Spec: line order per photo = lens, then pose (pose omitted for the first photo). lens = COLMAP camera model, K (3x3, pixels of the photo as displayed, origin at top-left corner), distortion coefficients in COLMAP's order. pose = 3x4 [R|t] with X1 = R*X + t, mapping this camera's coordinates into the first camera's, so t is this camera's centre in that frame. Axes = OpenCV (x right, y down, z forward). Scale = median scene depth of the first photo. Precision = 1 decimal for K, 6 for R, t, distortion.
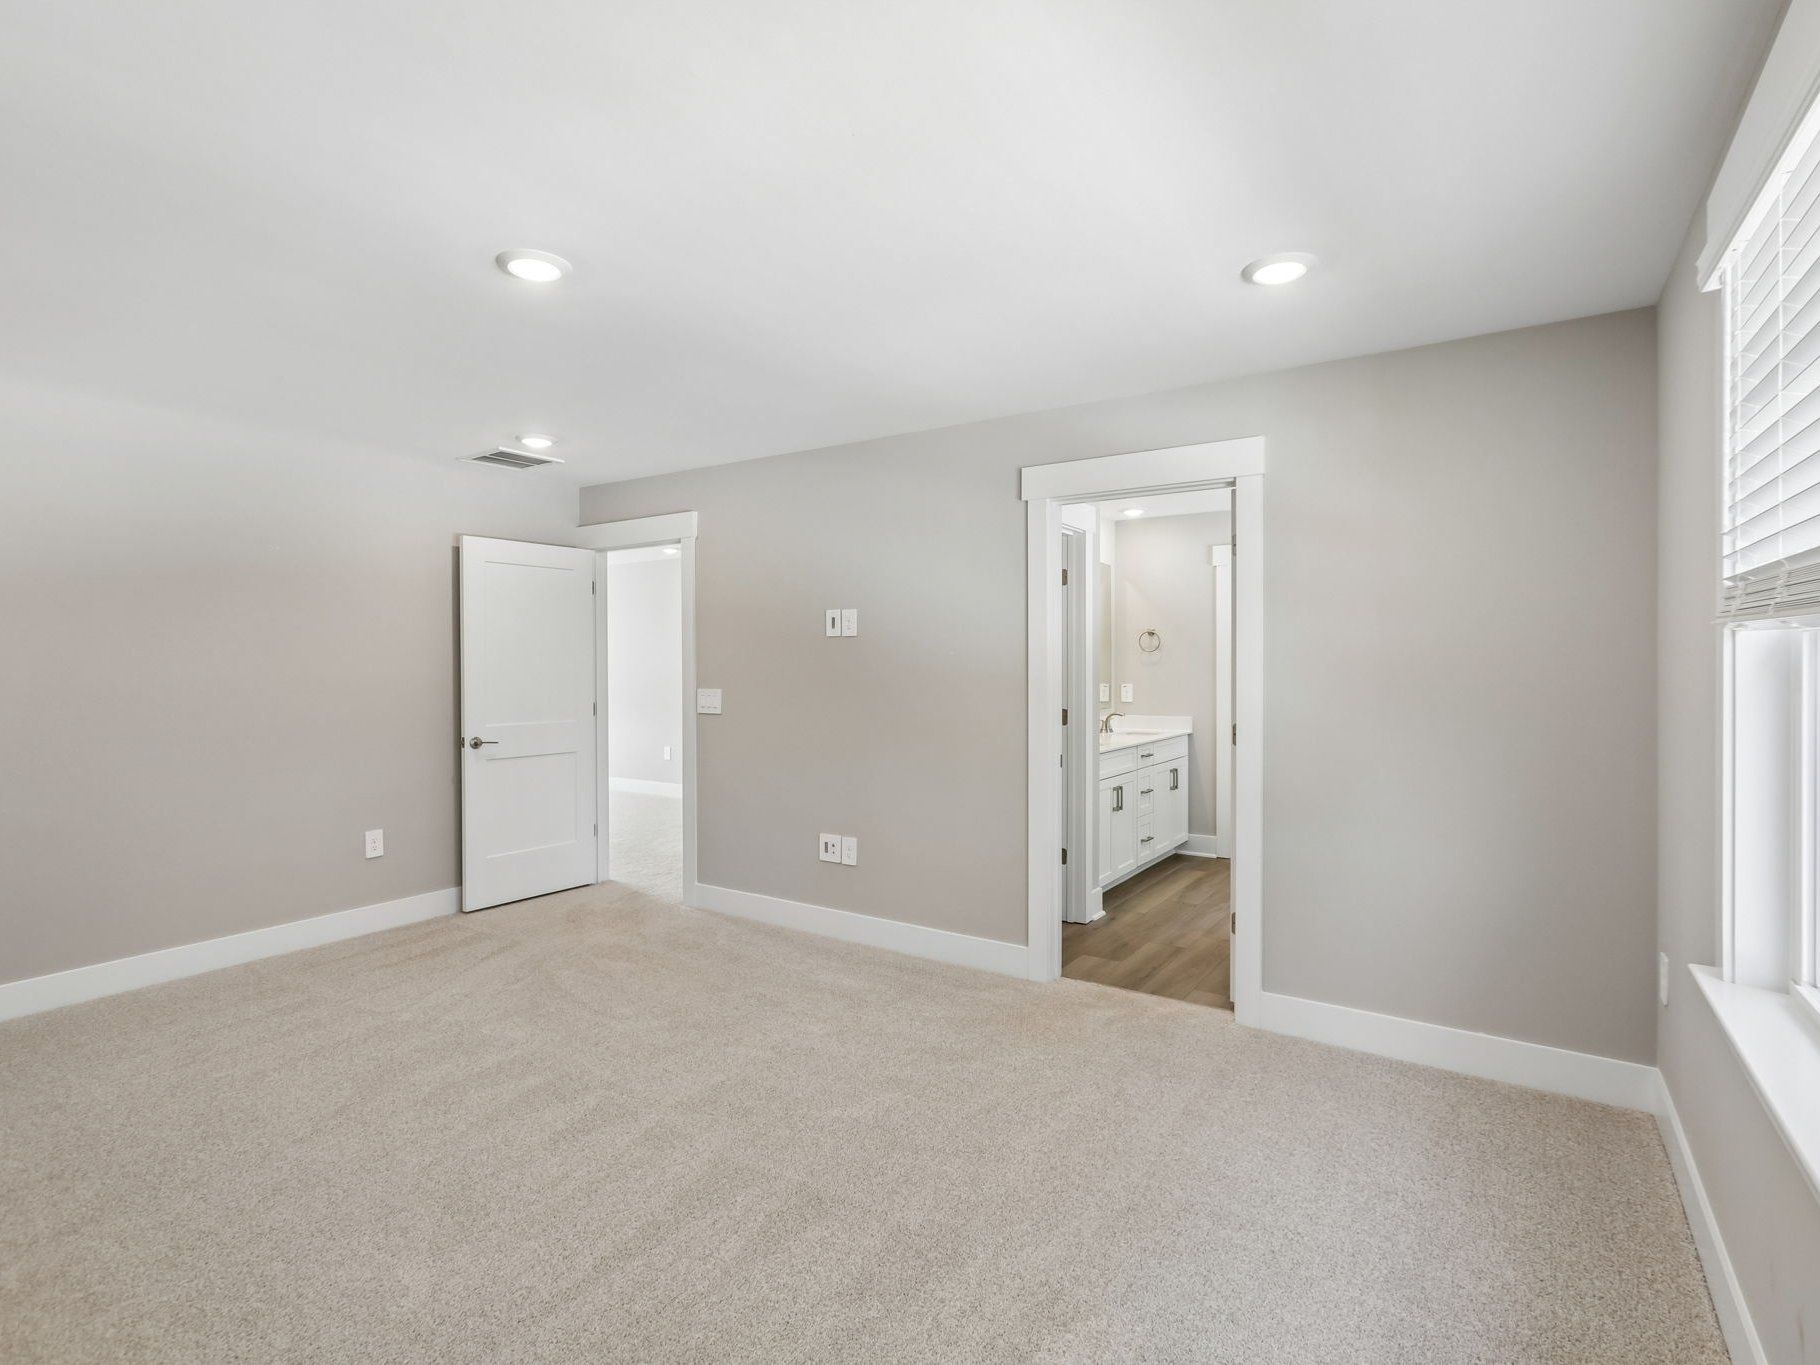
lens RADIAL K [[937.6, 0, 914.3], [0, 937.6, 676.1], [0, 0, 1]] dist [-0.002146, -0.002375]
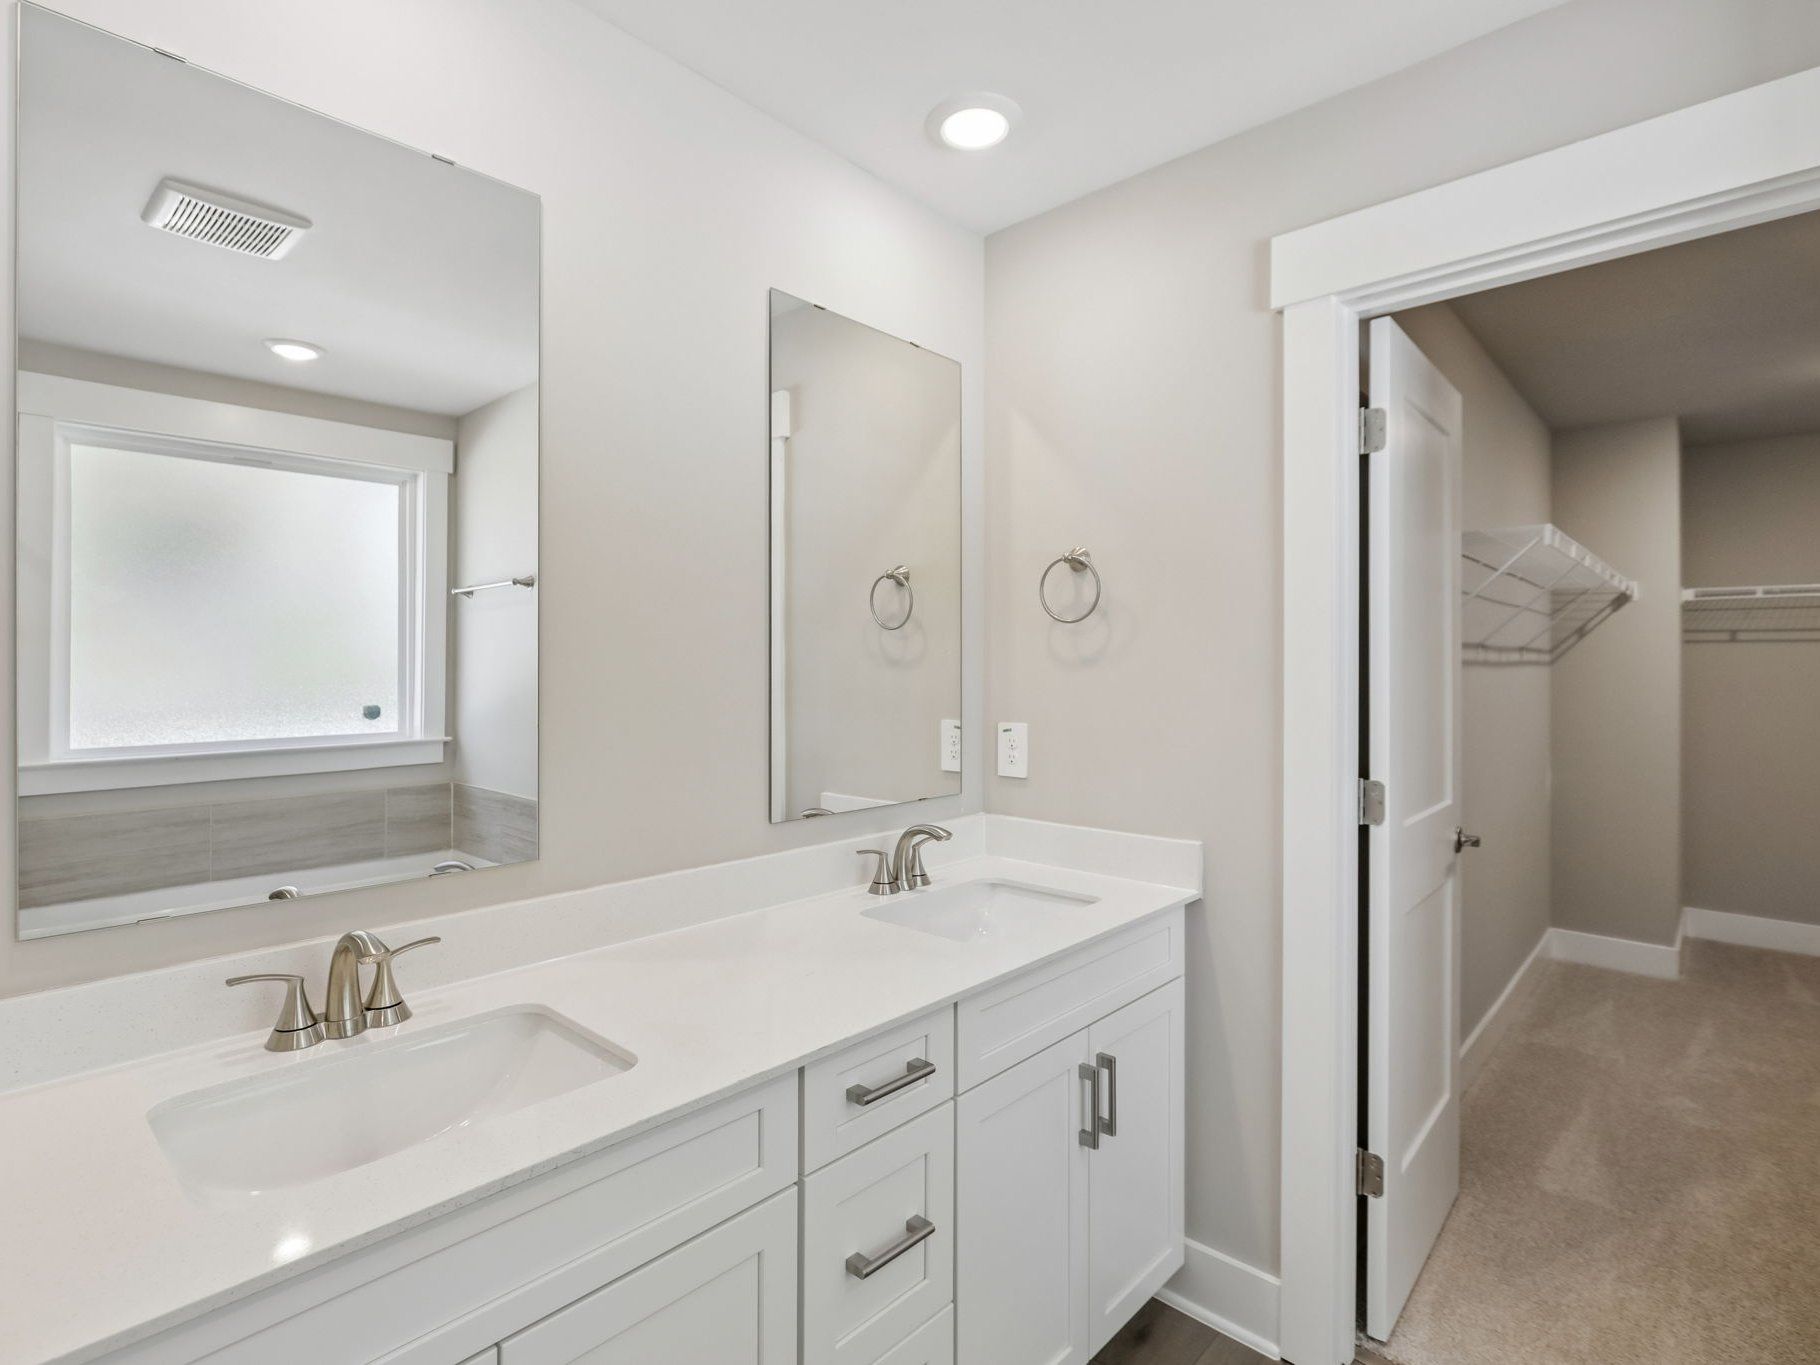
lens RADIAL K [[937.6, 0, 902.6], [0, 937.6, 677.8], [0, 0, 1]] dist [-0.002146, -0.002375]
pose [[0.986713, 0.003698, -0.162430, 0.253303], [-0.004527, 0.999979, -0.004735, -0.005898], [0.162409, 0.005407, 0.986709, 0.699769]]
